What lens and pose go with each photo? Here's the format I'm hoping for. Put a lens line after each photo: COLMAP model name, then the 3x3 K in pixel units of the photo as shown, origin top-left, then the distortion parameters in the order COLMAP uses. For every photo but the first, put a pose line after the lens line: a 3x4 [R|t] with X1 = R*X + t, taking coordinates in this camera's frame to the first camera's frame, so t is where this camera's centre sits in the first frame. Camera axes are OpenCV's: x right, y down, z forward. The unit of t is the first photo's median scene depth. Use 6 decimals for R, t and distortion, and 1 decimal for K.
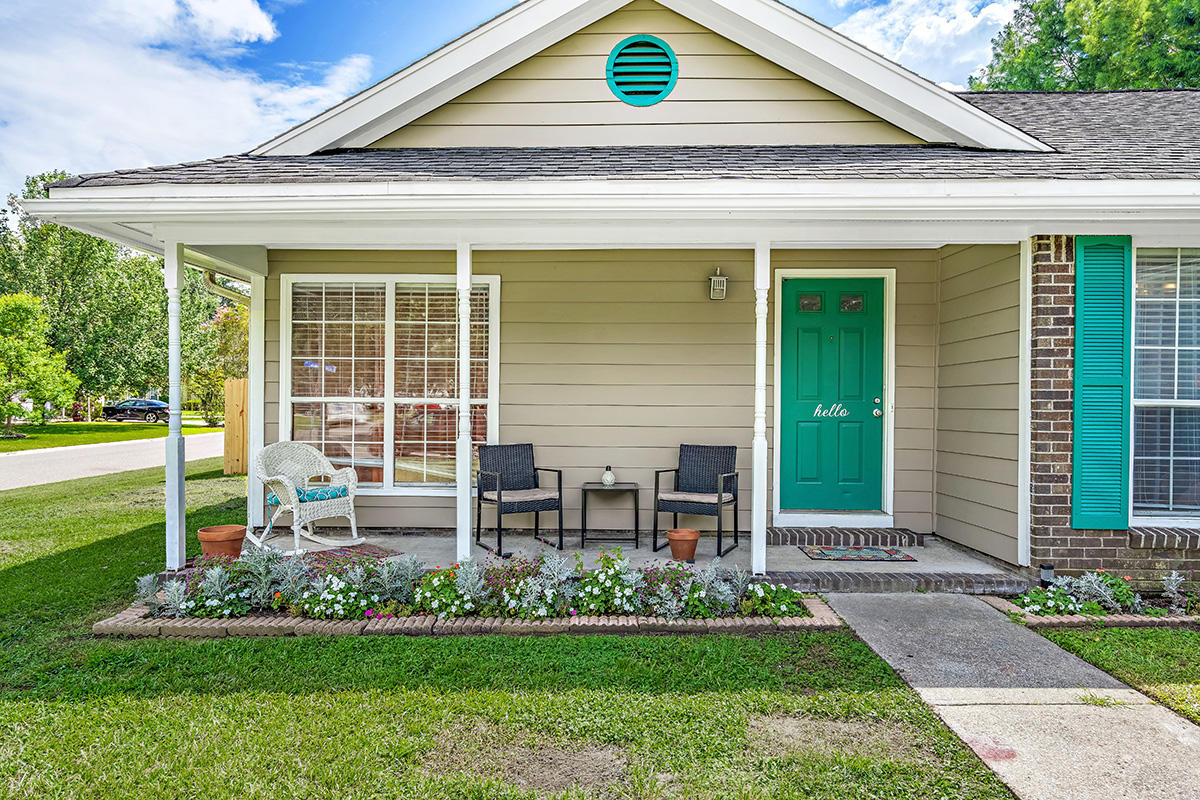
lens RADIAL K [[747.3, 0, 600.0], [0, 747.3, 400.0], [0, 0, 1]] dist [-0.000507, 0.000825]
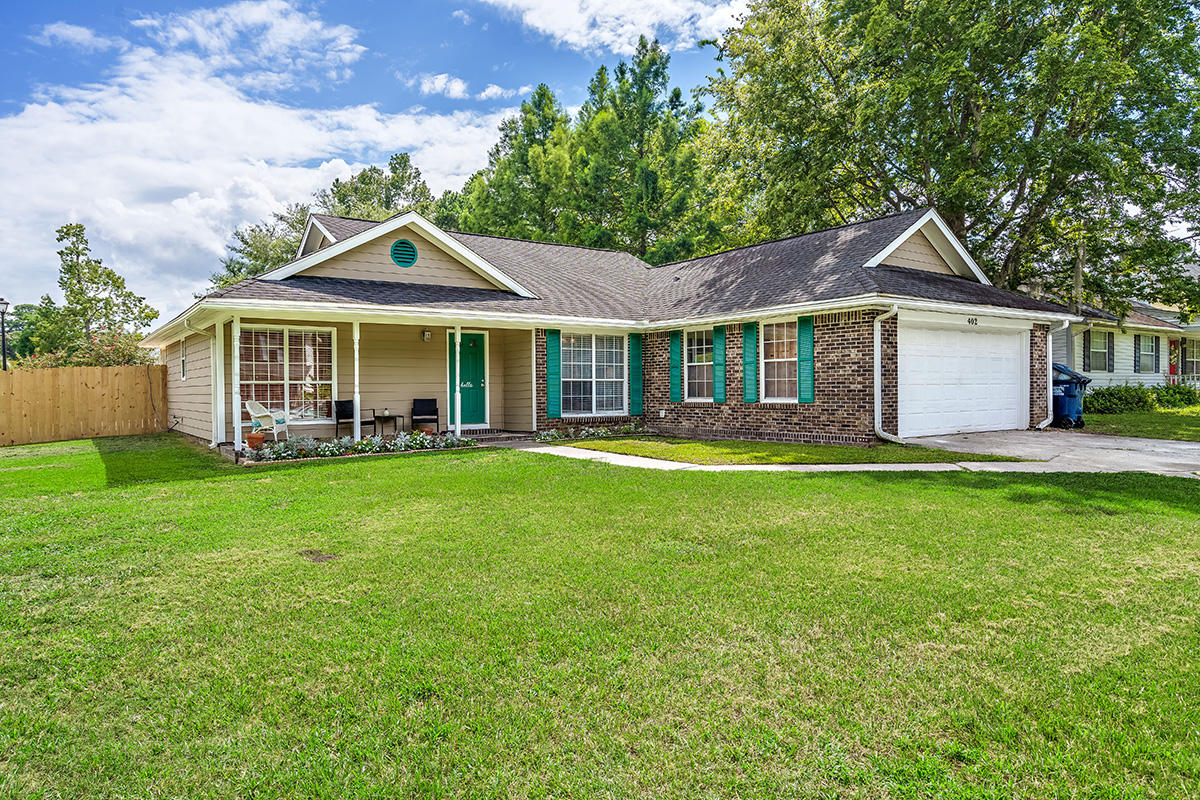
lens RADIAL K [[747.3, 0, 600.0], [0, 747.3, 400.0], [0, 0, 1]] dist [-0.000507, 0.000825]
pose [[0.791026, -0.022029, 0.611386, -1.006114], [0.017600, 0.999757, 0.013251, 0.044733], [-0.611529, 0.000278, 0.791222, -1.471177]]
